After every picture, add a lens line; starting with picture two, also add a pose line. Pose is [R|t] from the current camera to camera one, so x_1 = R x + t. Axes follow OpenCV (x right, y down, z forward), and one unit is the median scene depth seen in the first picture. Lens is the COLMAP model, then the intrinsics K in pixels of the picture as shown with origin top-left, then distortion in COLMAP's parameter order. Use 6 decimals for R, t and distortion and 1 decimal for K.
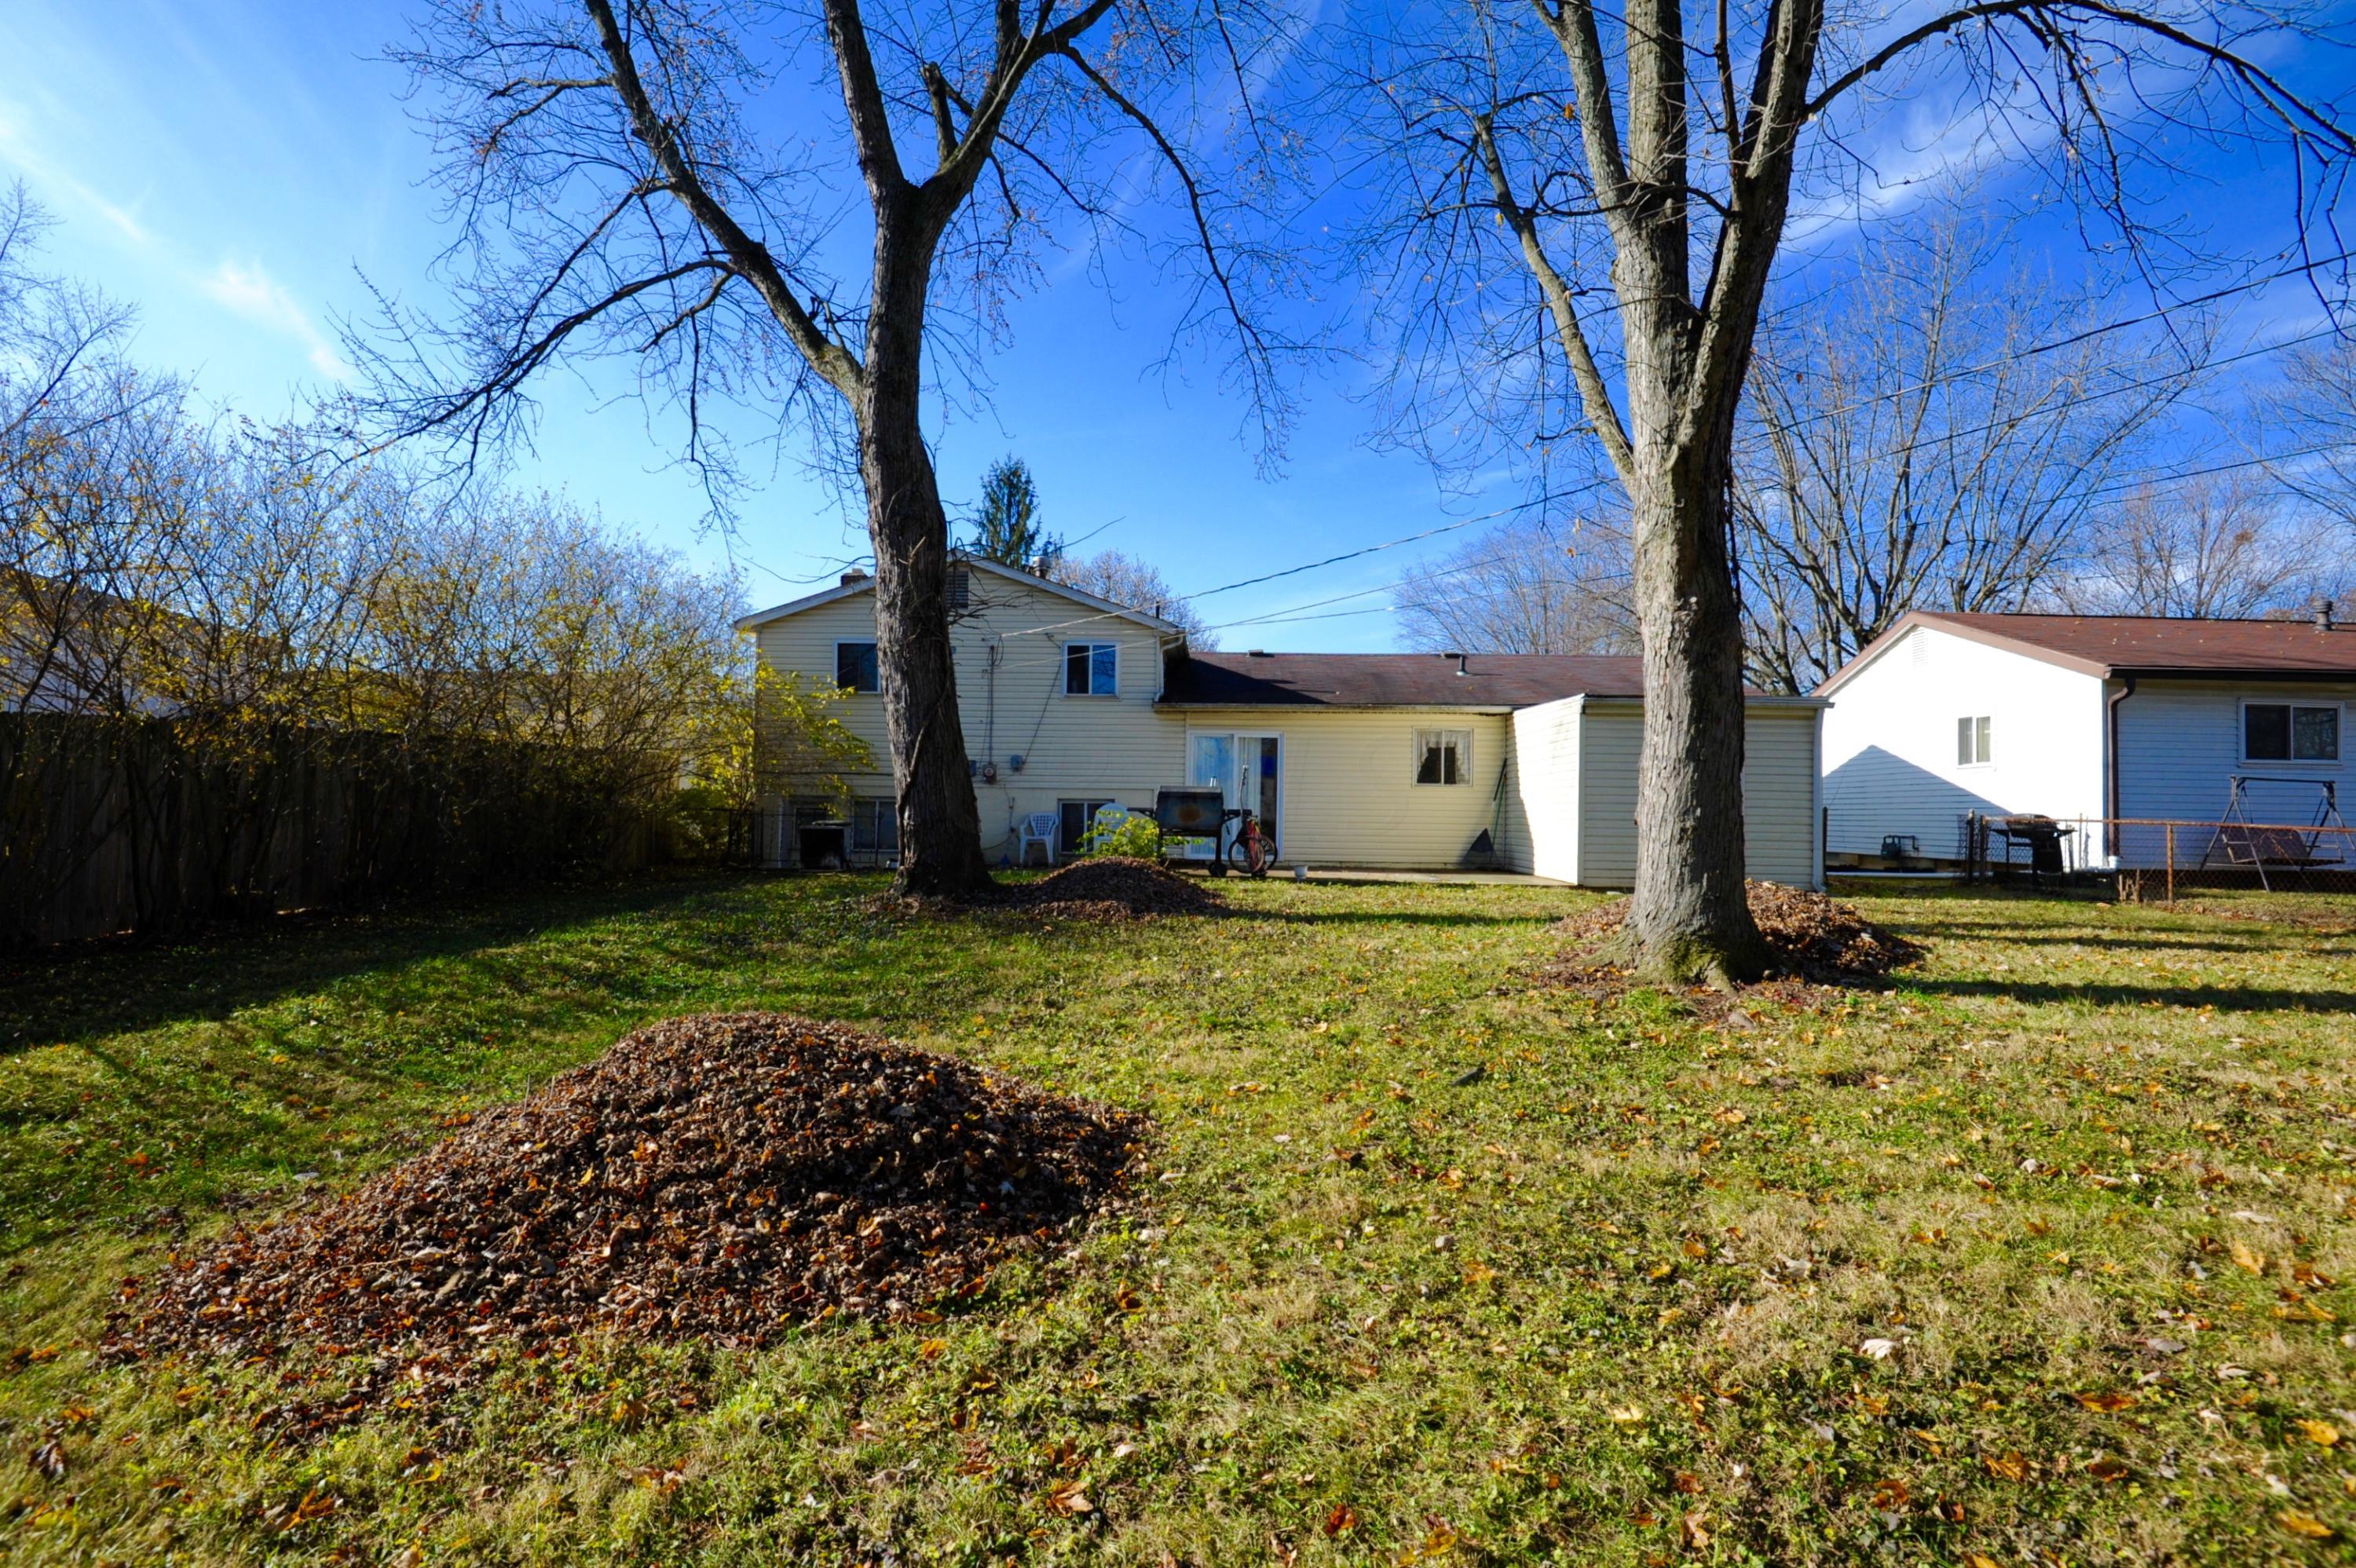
lens RADIAL K [[1227.4, 0, 1178.0], [0, 1227.4, 784.0], [0, 0, 1]] dist [-0.028363, -0.000242]
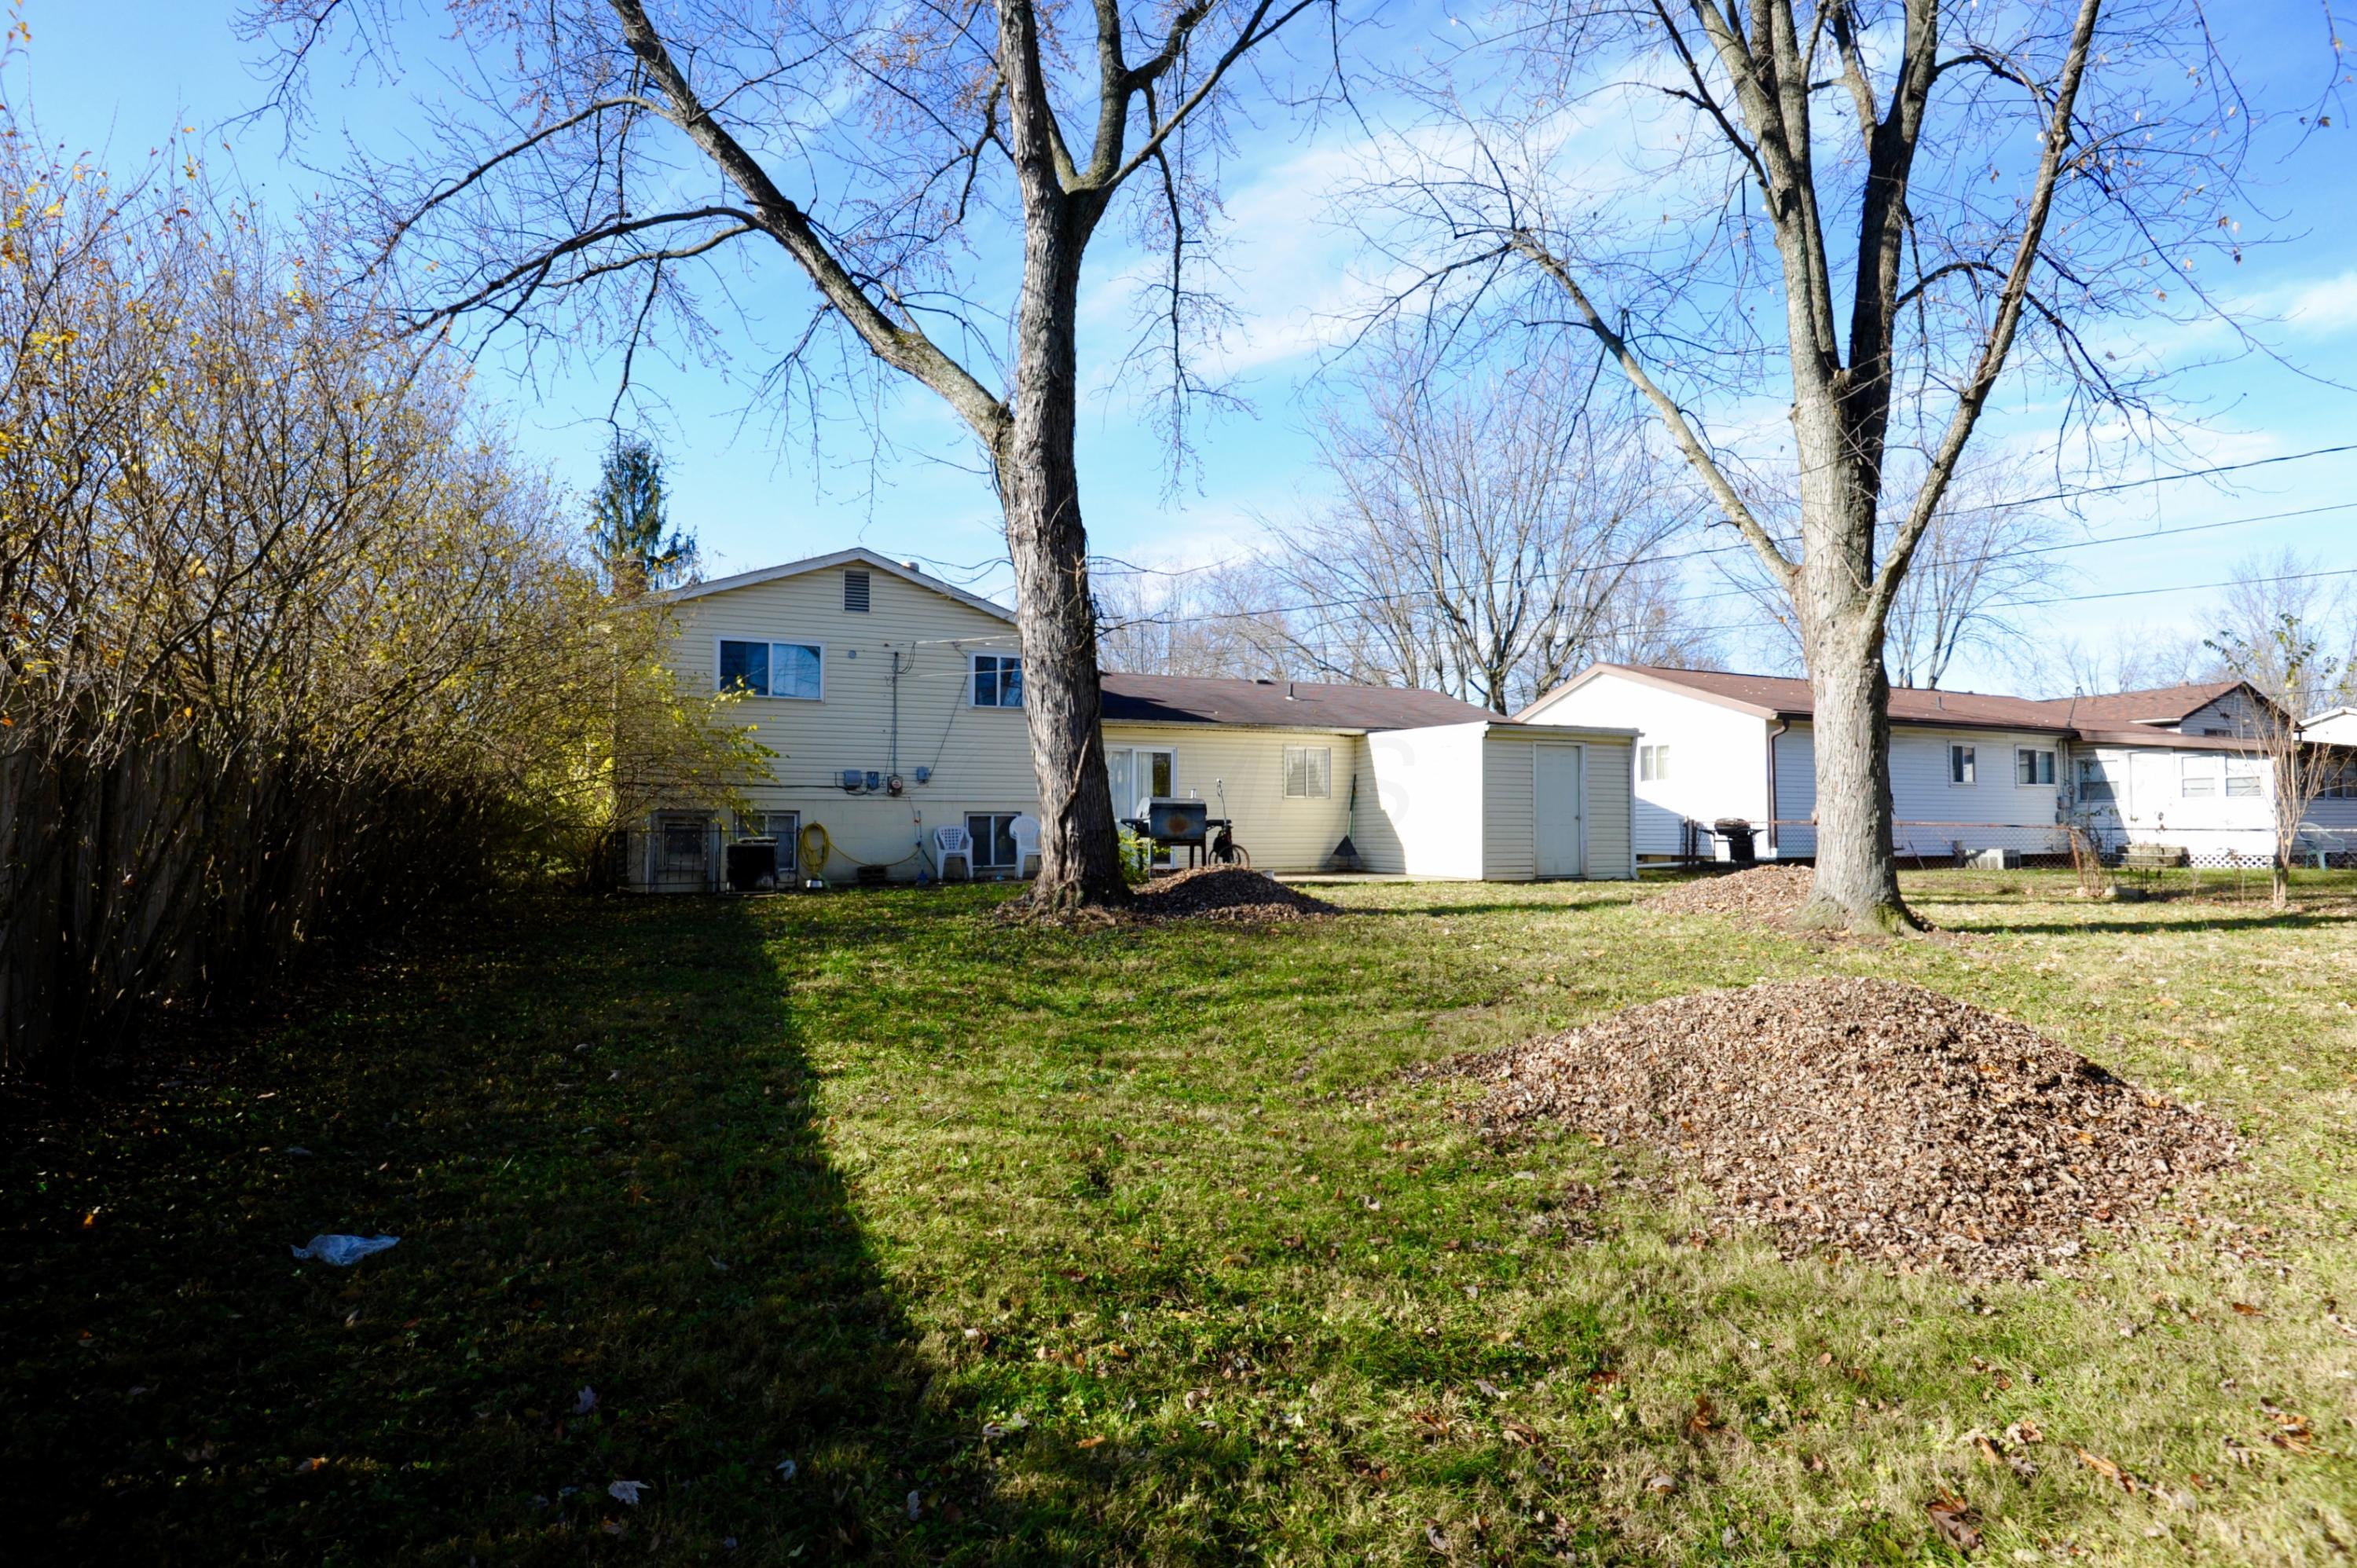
lens RADIAL K [[1227.9, 0, 1178.5], [0, 1227.9, 784.0], [0, 0, 1]] dist [-0.028363, -0.000242]
pose [[0.894993, 0.004585, 0.446056, -0.400709], [0.001417, 0.999913, -0.013120, 0.003063], [-0.446078, 0.012374, 0.894909, 0.049948]]
